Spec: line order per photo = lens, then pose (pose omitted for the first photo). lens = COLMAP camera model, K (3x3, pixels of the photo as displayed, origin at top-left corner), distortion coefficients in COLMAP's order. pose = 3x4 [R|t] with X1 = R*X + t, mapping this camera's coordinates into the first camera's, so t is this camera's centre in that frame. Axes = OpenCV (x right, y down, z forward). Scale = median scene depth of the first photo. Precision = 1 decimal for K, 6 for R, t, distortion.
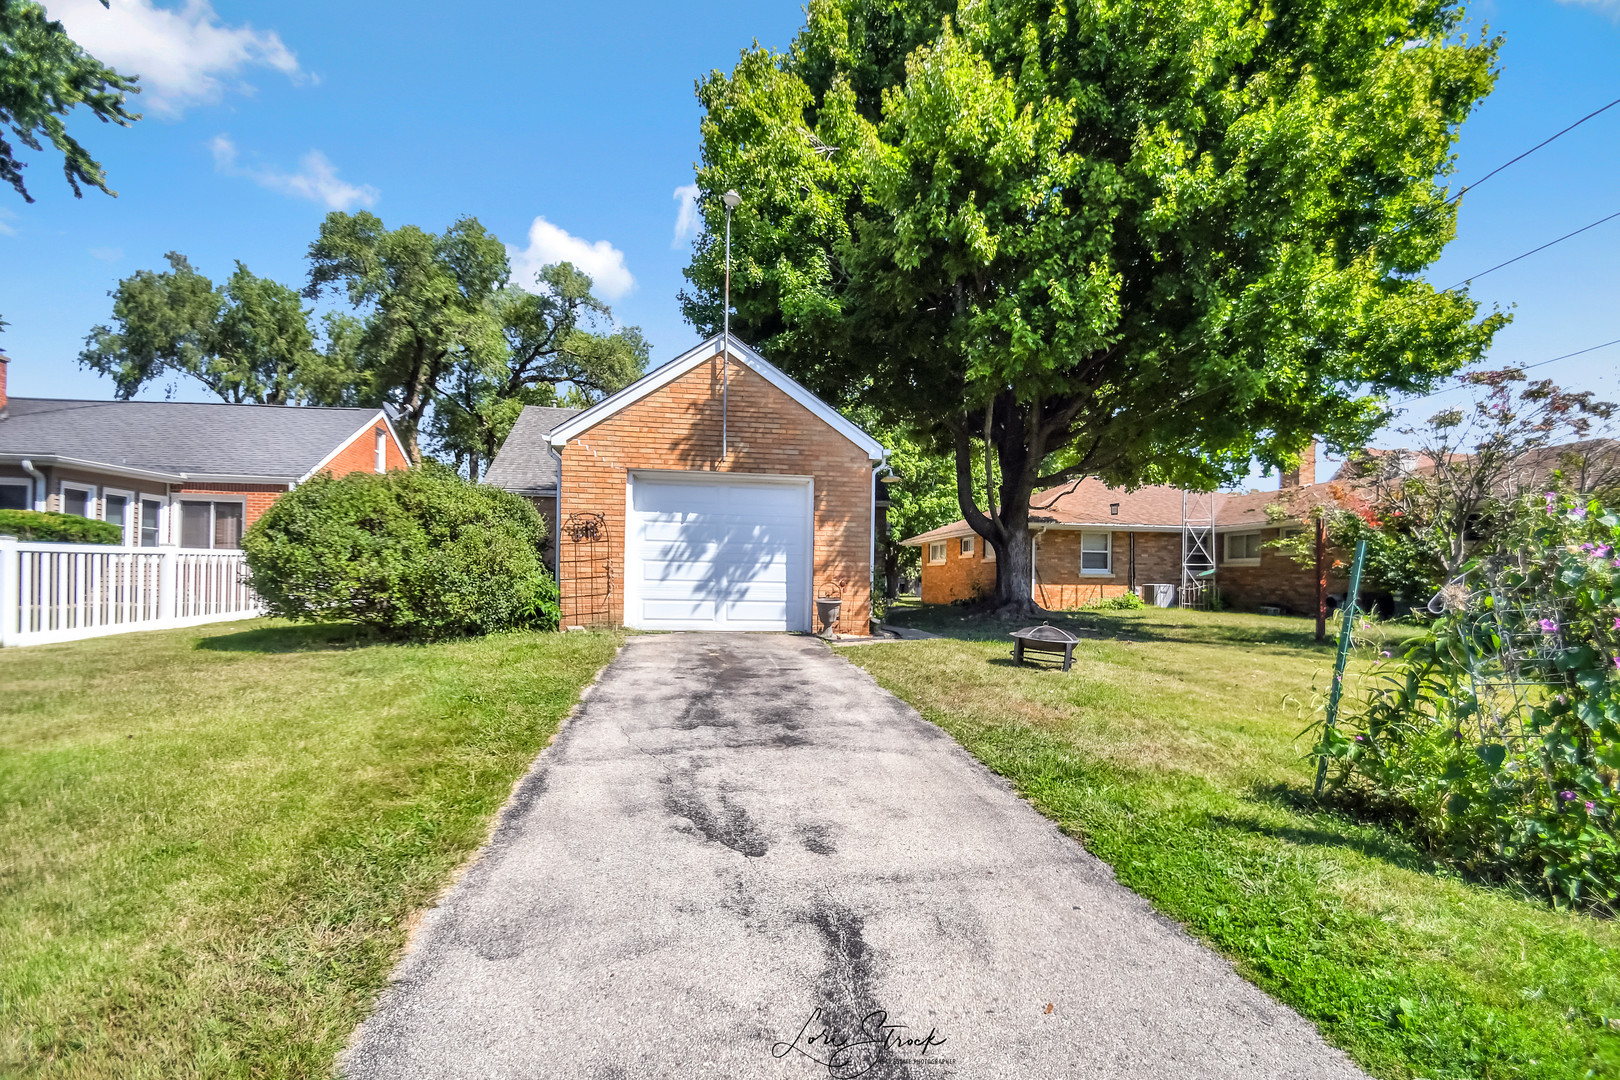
lens RADIAL K [[720.1, 0, 887.3], [0, 720.1, 584.7], [0, 0, 1]] dist [0.000766, -0.007323]
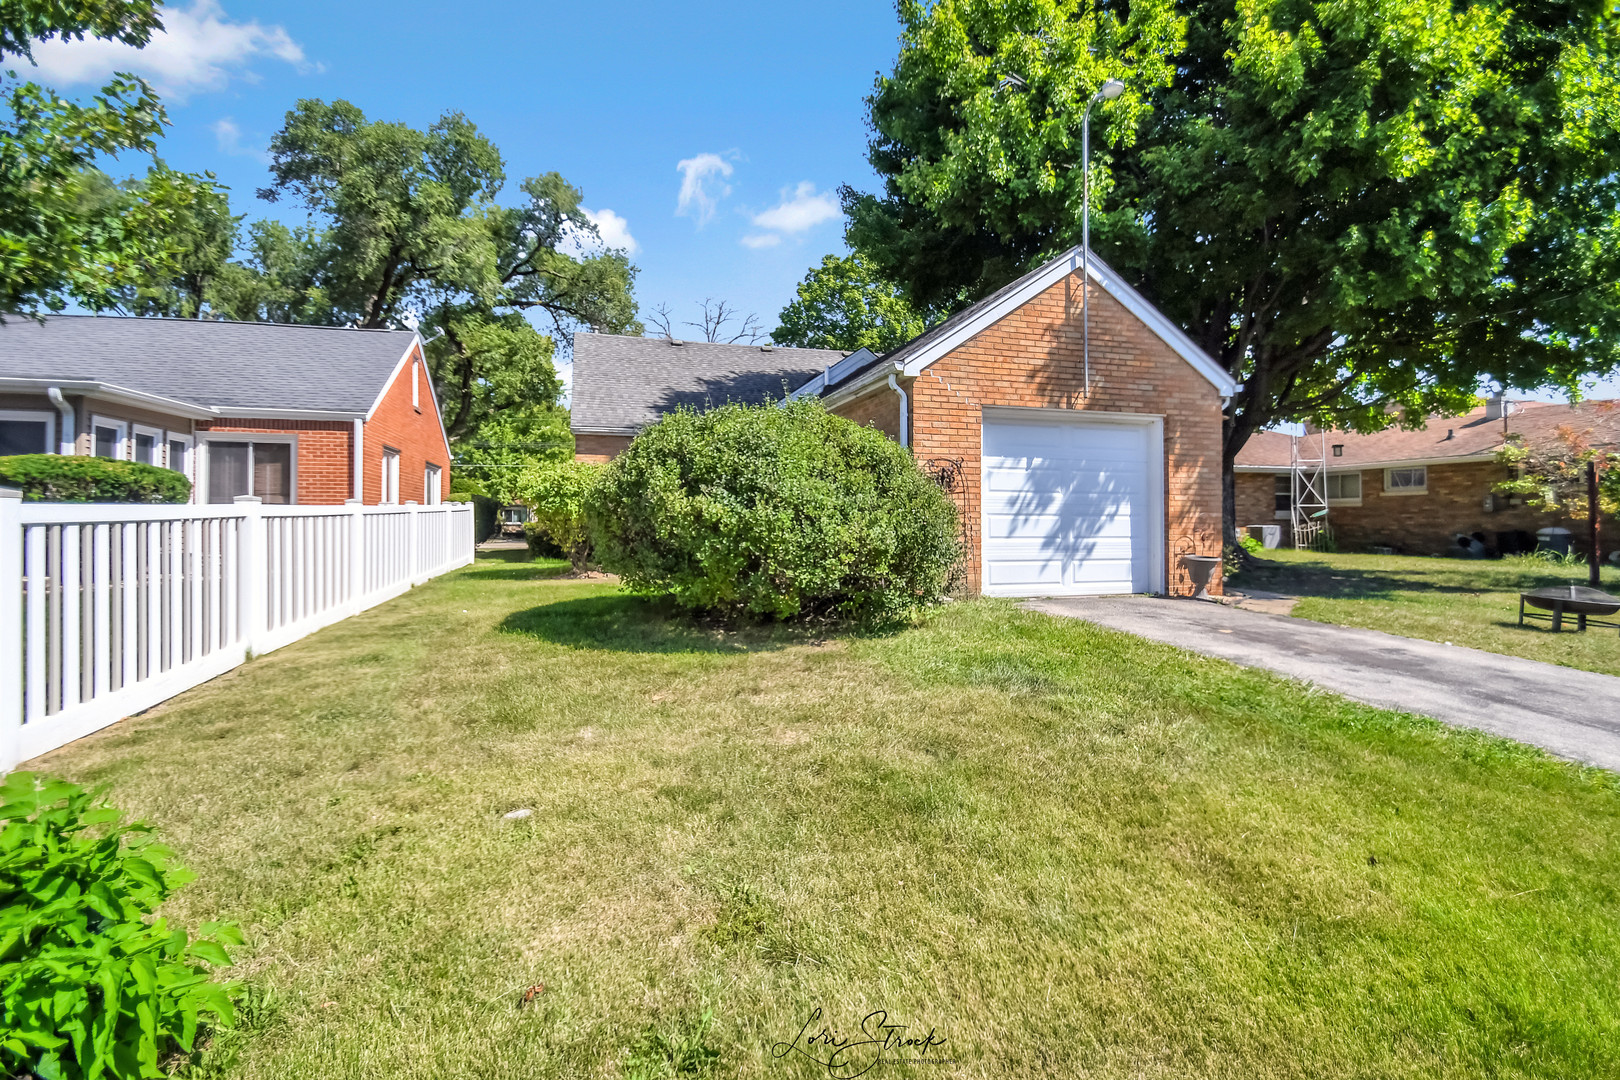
lens RADIAL K [[720.1, 0, 803.4], [0, 720.1, 524.7], [0, 0, 1]] dist [0.000766, -0.007323]
pose [[0.991571, -0.015916, 0.128584, -0.647515], [0.015317, 0.999867, 0.005643, -0.028269], [-0.128657, -0.003626, 0.991683, 0.184612]]
